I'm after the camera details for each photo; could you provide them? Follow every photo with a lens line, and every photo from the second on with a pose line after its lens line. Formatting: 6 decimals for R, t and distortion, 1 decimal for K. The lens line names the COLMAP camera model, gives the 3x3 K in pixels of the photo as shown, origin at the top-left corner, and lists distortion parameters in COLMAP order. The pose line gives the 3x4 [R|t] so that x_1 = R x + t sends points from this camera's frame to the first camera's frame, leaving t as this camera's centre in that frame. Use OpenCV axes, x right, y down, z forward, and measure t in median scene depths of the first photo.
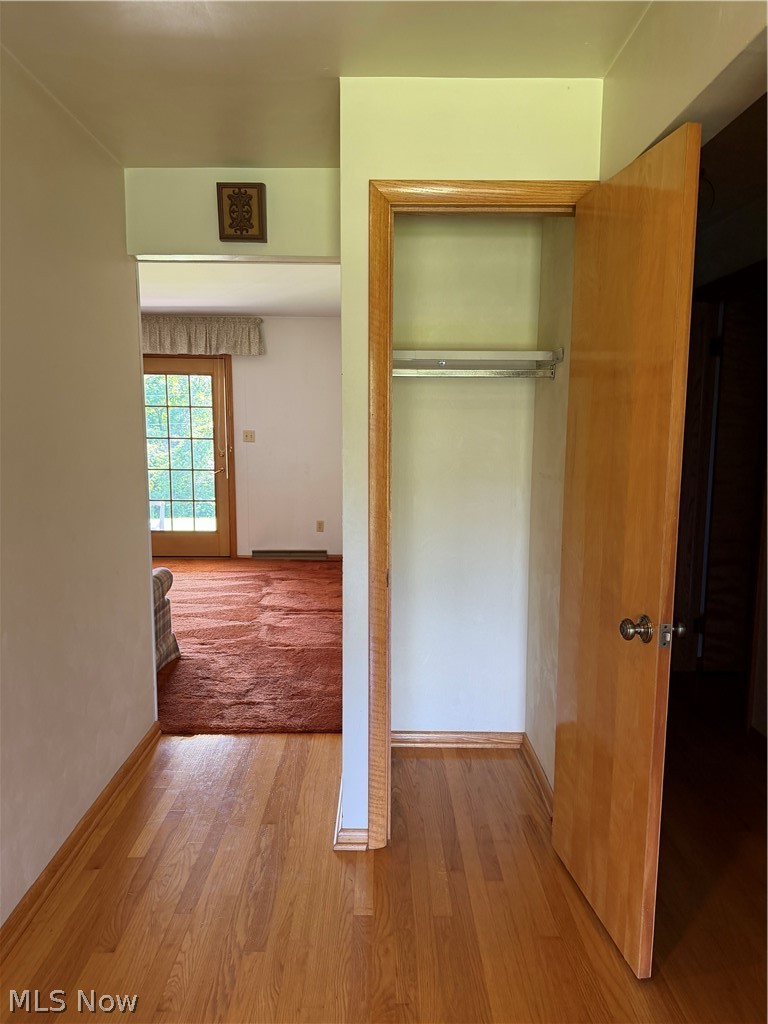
lens RADIAL K [[714.9, 0, 379.6], [0, 714.9, 516.5], [0, 0, 1]] dist [0.163780, -0.298816]
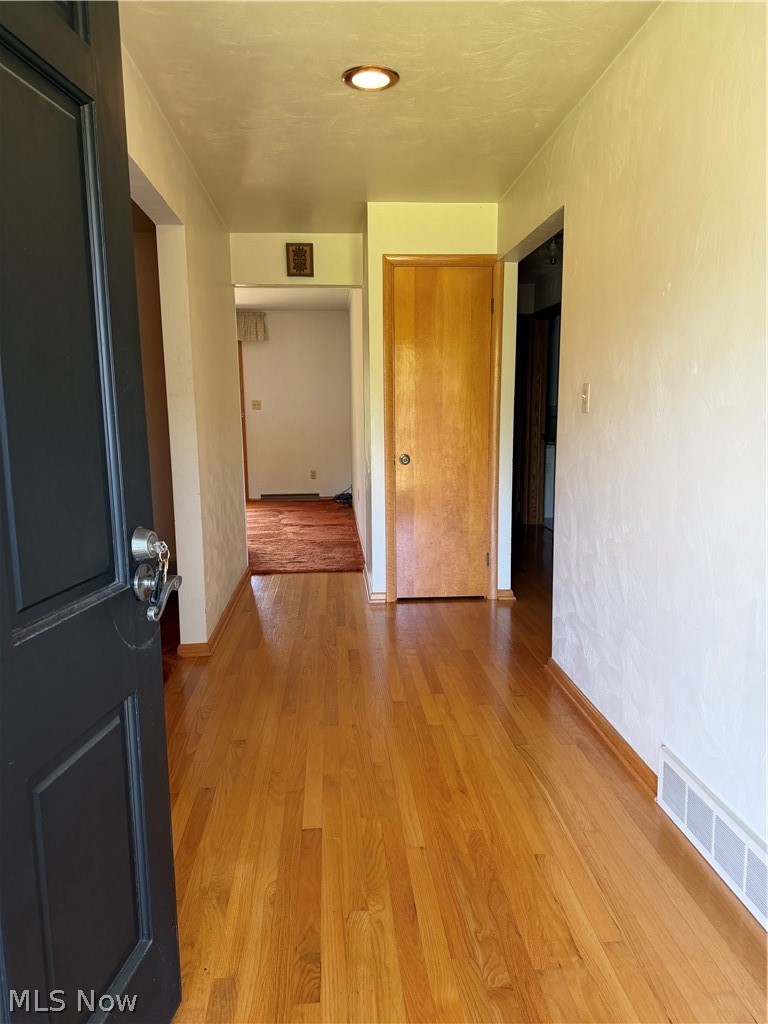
lens RADIAL K [[714.9, 0, 379.6], [0, 714.9, 516.5], [0, 0, 1]] dist [0.163780, -0.298816]
pose [[0.997525, -0.026275, 0.065222, -0.128411], [0.024837, 0.999432, 0.022768, 0.159062], [-0.065784, -0.021091, 0.997611, -0.750858]]
